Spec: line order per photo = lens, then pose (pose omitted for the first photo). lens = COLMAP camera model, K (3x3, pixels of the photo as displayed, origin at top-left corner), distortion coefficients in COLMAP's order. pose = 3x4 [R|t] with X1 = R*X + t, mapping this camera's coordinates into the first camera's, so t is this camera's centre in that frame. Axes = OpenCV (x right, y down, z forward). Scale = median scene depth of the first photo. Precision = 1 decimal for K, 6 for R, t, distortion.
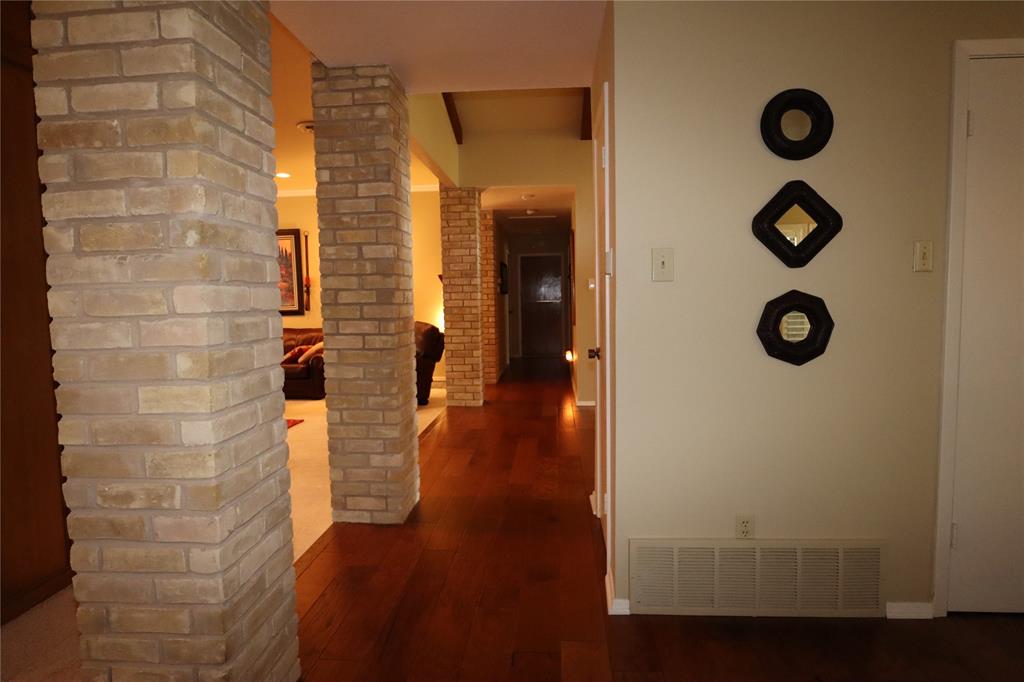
lens RADIAL K [[565.9, 0, 513.4], [0, 565.9, 343.3], [0, 0, 1]] dist [-0.043280, 0.007026]
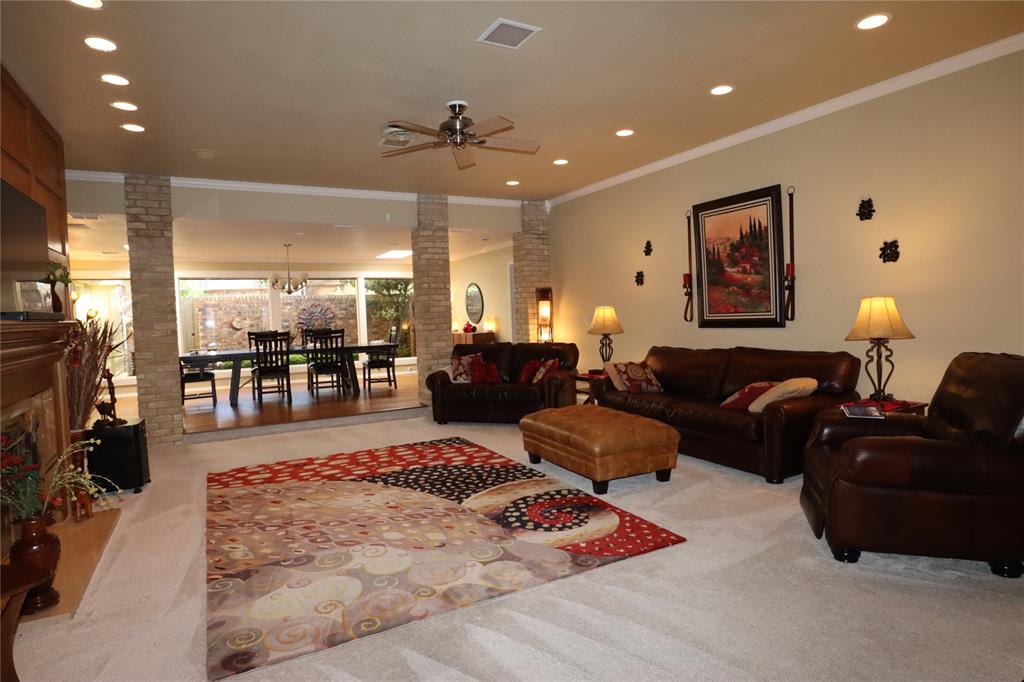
lens RADIAL K [[565.9, 0, 512.7], [0, 565.9, 336.2], [0, 0, 1]] dist [-0.043280, 0.007026]
pose [[0.529925, 0.029320, -0.847537, -0.020700], [-0.039279, 0.999178, 0.010006, -0.035961], [0.847134, 0.027988, 0.530642, 0.444317]]
